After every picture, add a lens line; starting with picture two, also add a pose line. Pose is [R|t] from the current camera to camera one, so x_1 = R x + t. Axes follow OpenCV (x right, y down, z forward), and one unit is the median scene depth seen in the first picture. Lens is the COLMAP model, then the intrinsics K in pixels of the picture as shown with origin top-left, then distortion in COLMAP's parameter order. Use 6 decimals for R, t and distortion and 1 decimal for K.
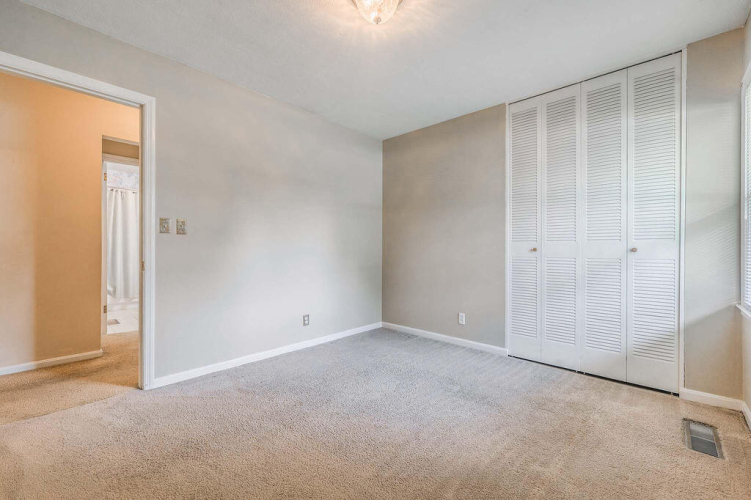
lens RADIAL K [[310.0, 0, 373.3], [0, 310.0, 251.0], [0, 0, 1]] dist [-0.000746, -0.000091]
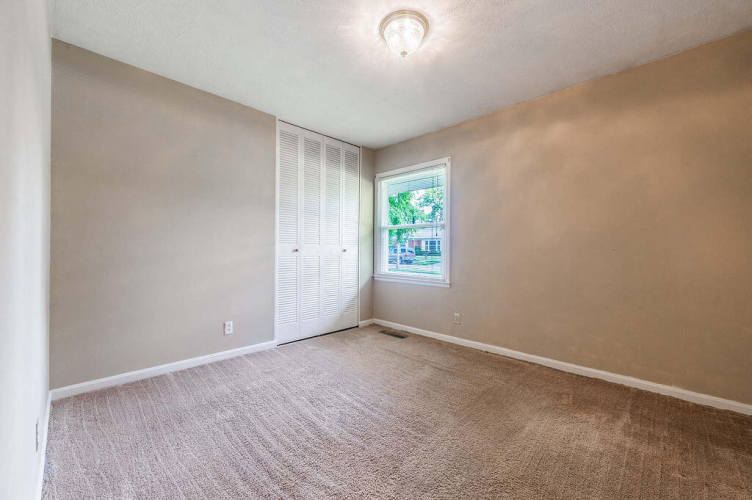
lens RADIAL K [[303.2, 0, 378.3], [0, 303.2, 250.8], [0, 0, 1]] dist [0.000724, 0.000057]
pose [[0.012128, -0.009955, 0.999877, -0.687258], [-0.004493, 0.999940, 0.010011, -0.017200], [-0.999916, -0.004614, 0.012083, 0.666092]]
